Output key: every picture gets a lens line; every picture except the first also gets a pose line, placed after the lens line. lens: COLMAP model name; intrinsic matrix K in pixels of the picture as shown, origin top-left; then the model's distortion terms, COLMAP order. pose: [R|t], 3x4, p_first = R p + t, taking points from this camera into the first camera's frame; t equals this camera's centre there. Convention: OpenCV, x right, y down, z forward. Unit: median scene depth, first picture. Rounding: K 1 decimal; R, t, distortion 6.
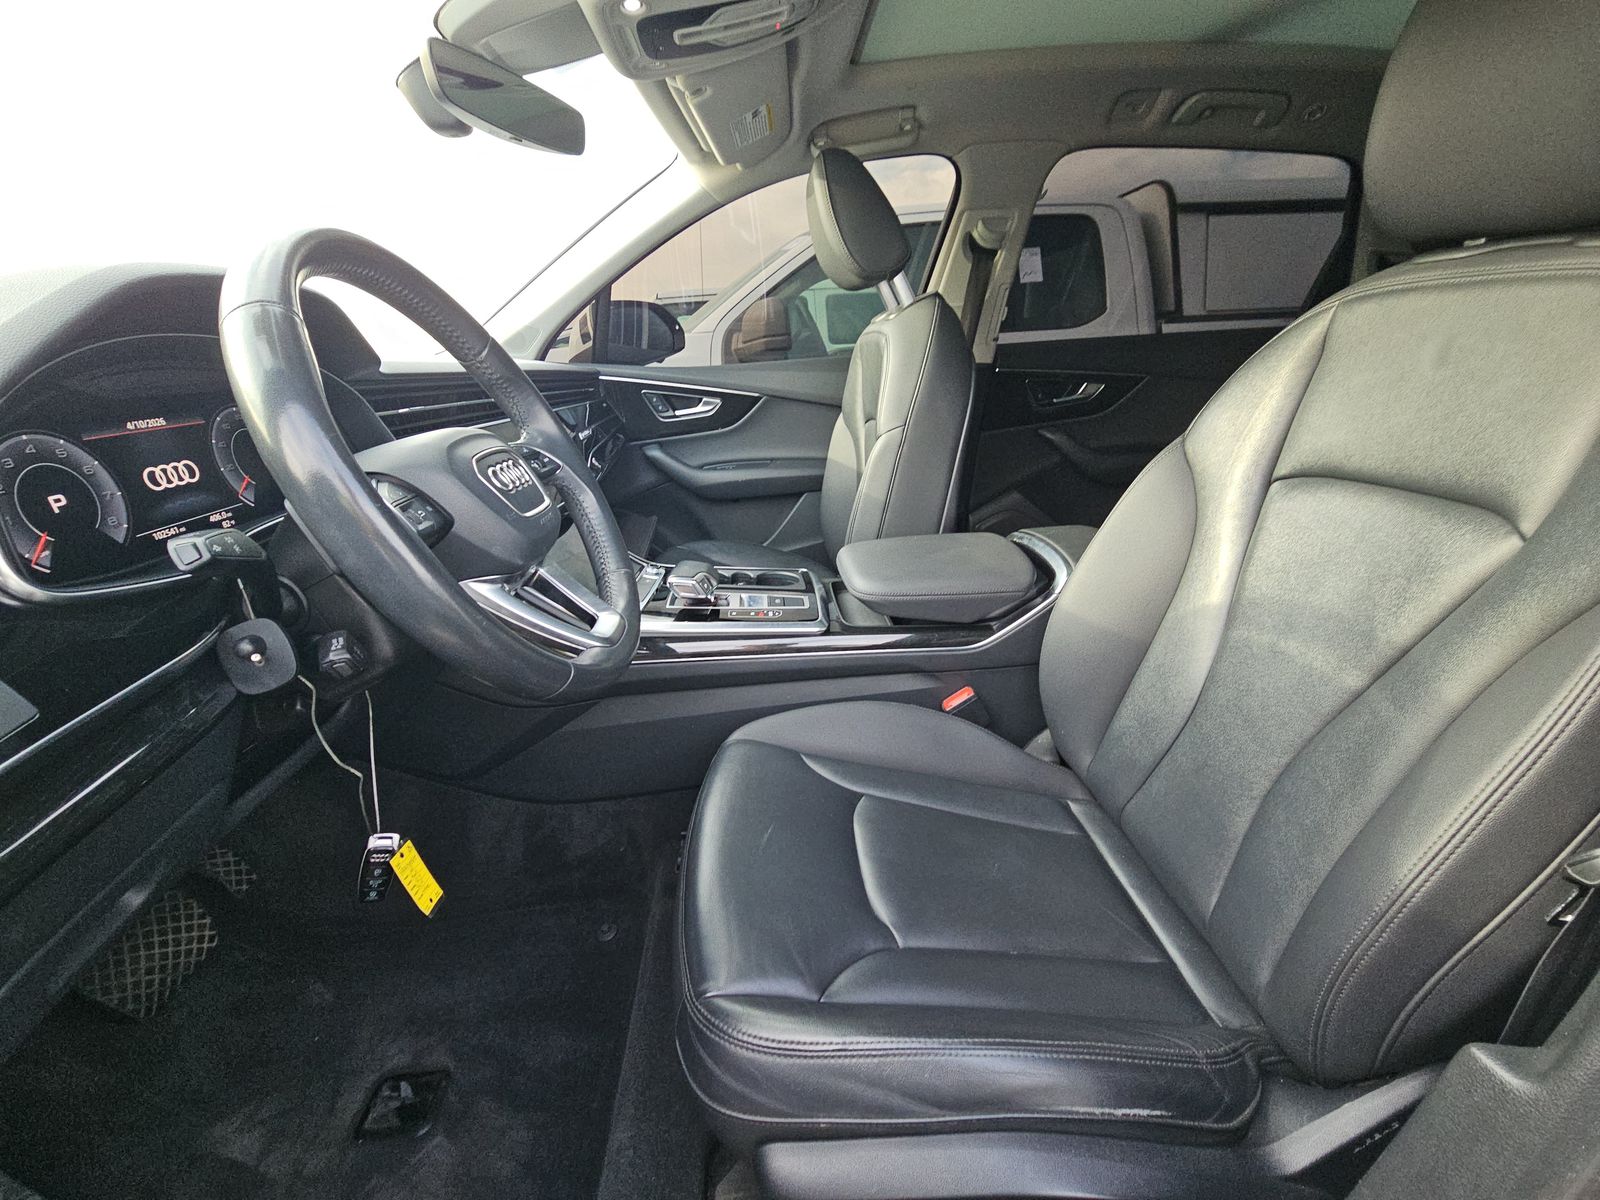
lens RADIAL K [[650.4, 0, 795.4], [0, 650.4, 608.5], [0, 0, 1]] dist [0.016939, -0.015844]
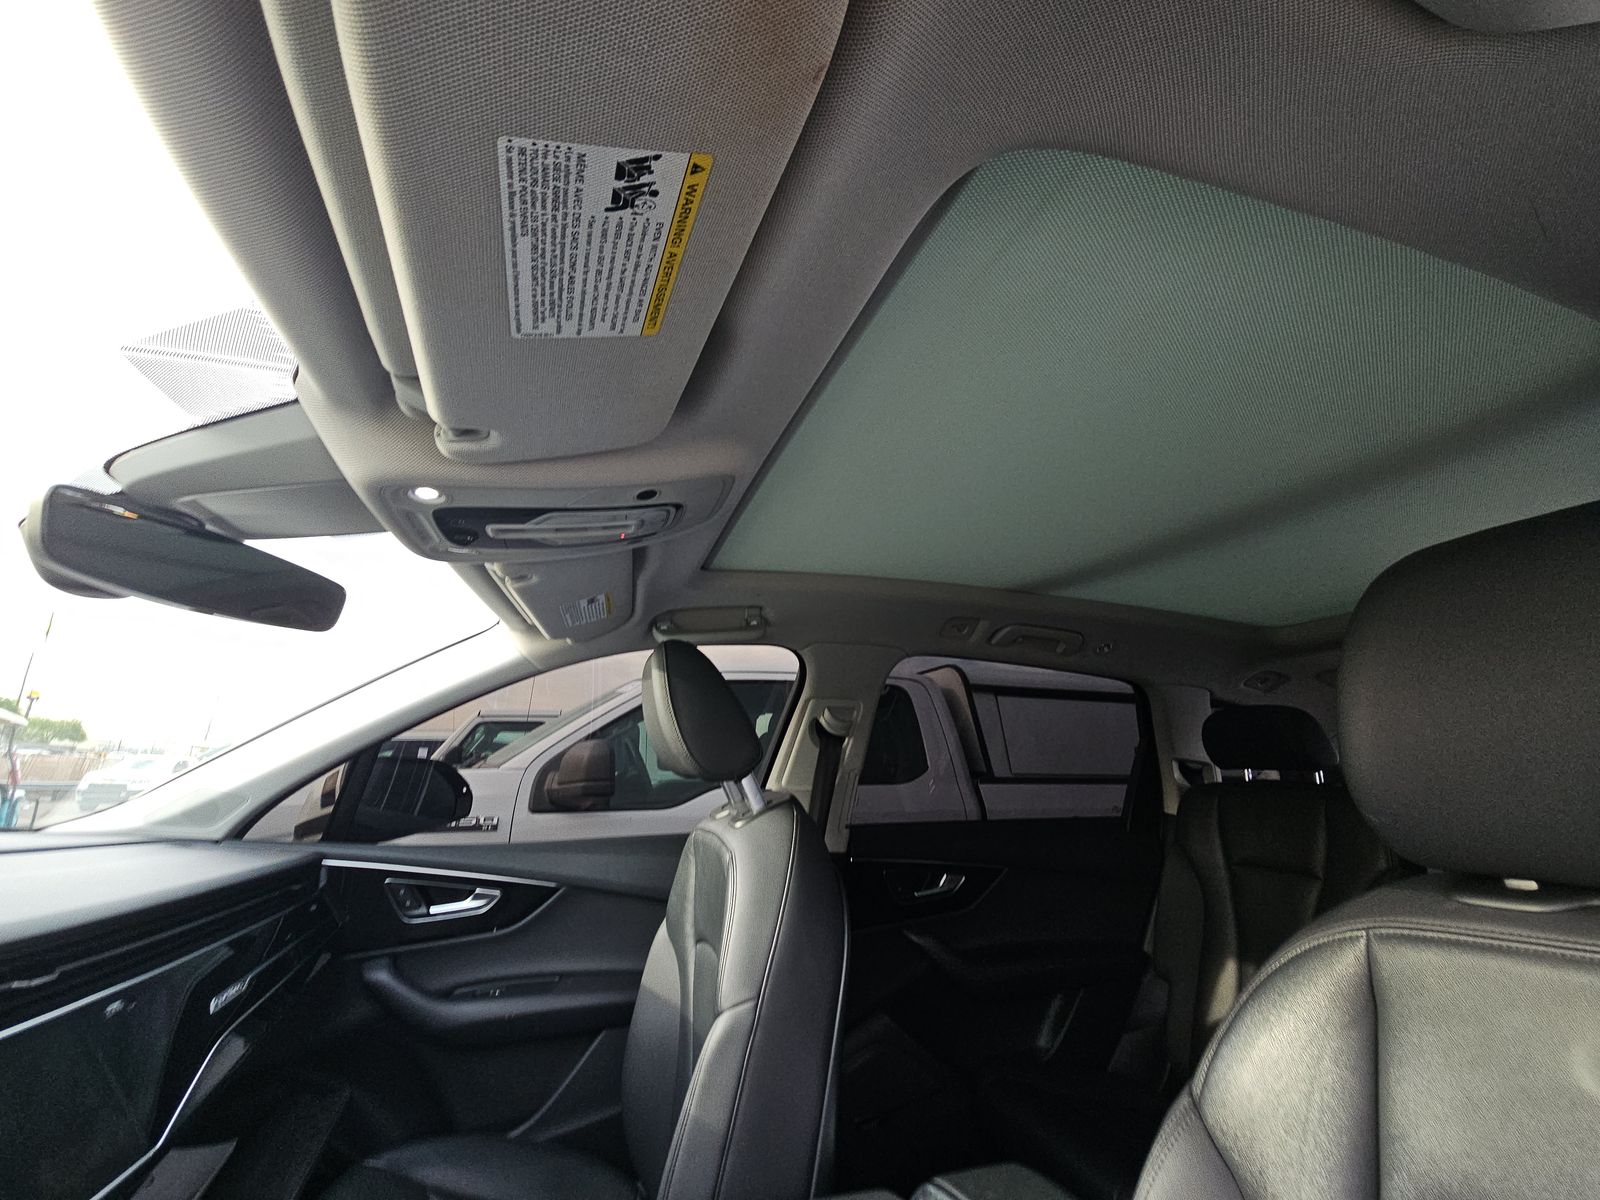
lens RADIAL K [[650.4, 0, 795.4], [0, 650.4, 608.5], [0, 0, 1]] dist [0.016939, -0.015844]
pose [[0.967145, 0.110647, 0.228882, 0.004534], [0.040153, 0.822533, -0.567298, -0.192450], [-0.251033, 0.557850, 0.791066, 0.191622]]
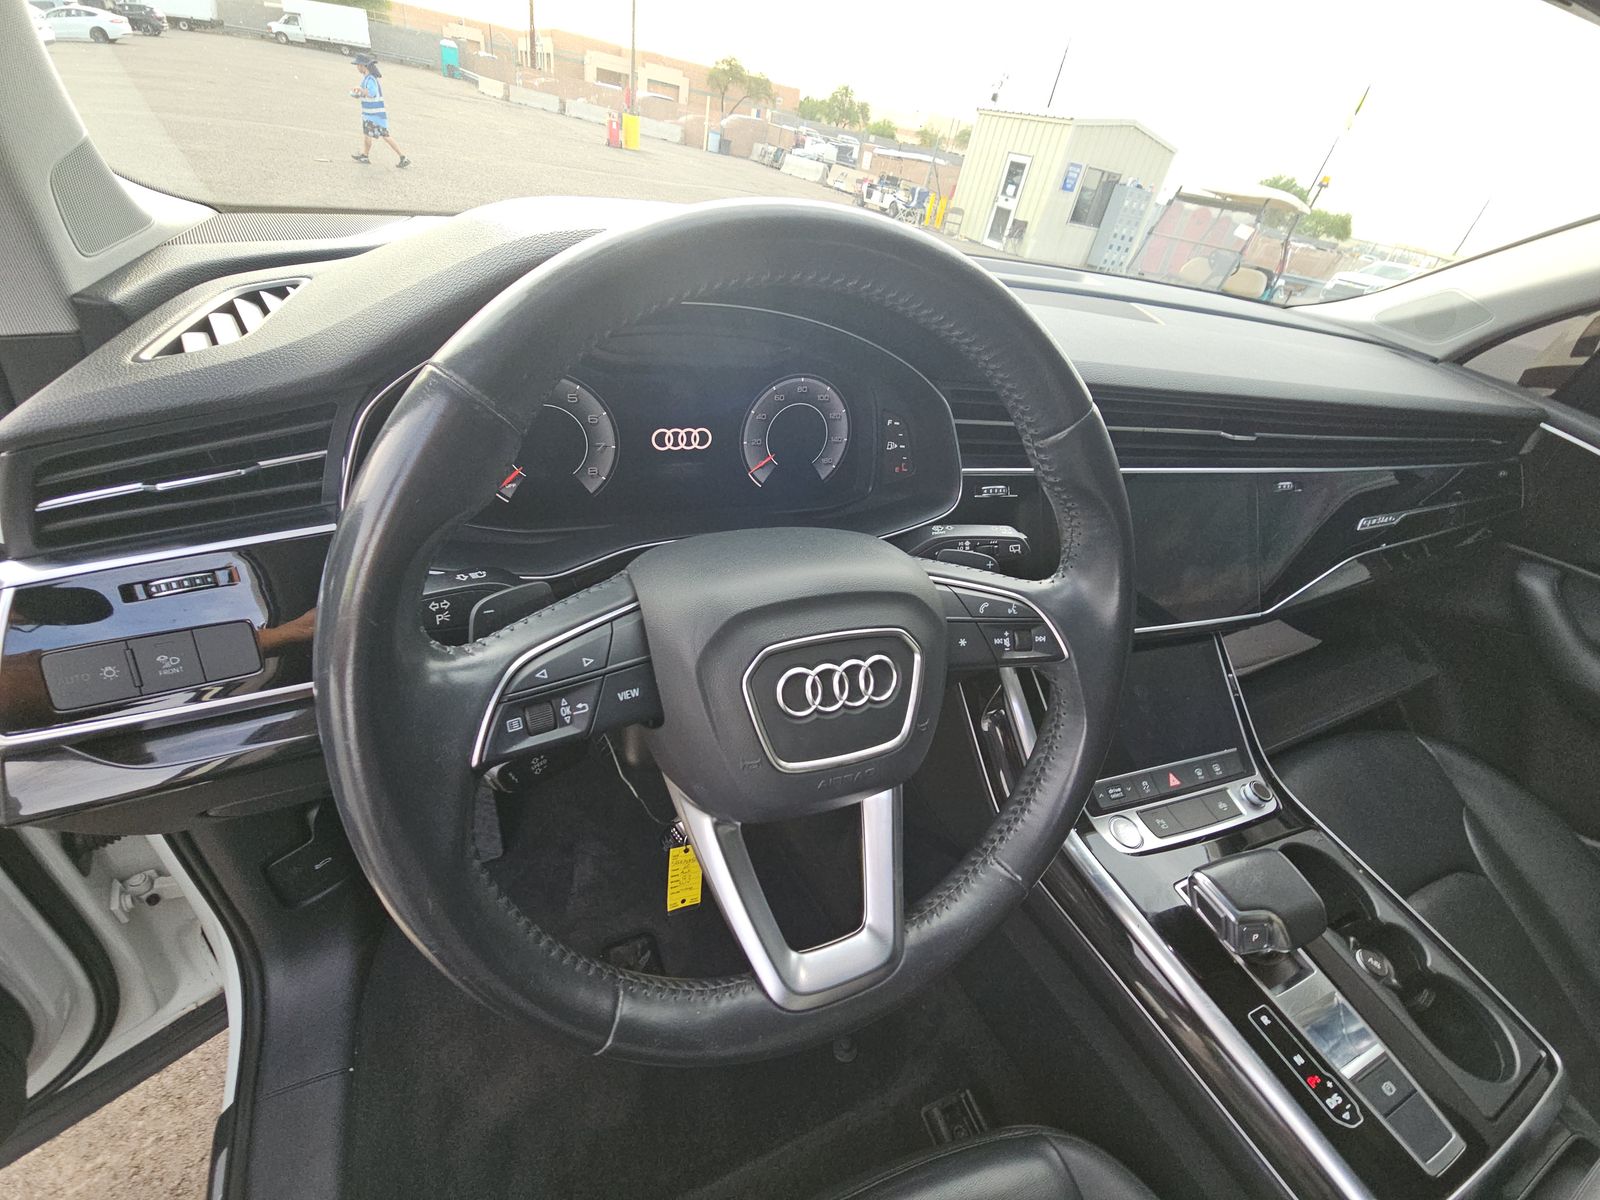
lens RADIAL K [[650.4, 0, 795.4], [0, 650.4, 608.5], [0, 0, 1]] dist [0.016939, -0.015844]
pose [[0.342540, 0.606395, -0.717601, -0.036846], [-0.480628, 0.769398, 0.420742, -0.195838], [0.807256, 0.200778, 0.555001, 0.267796]]
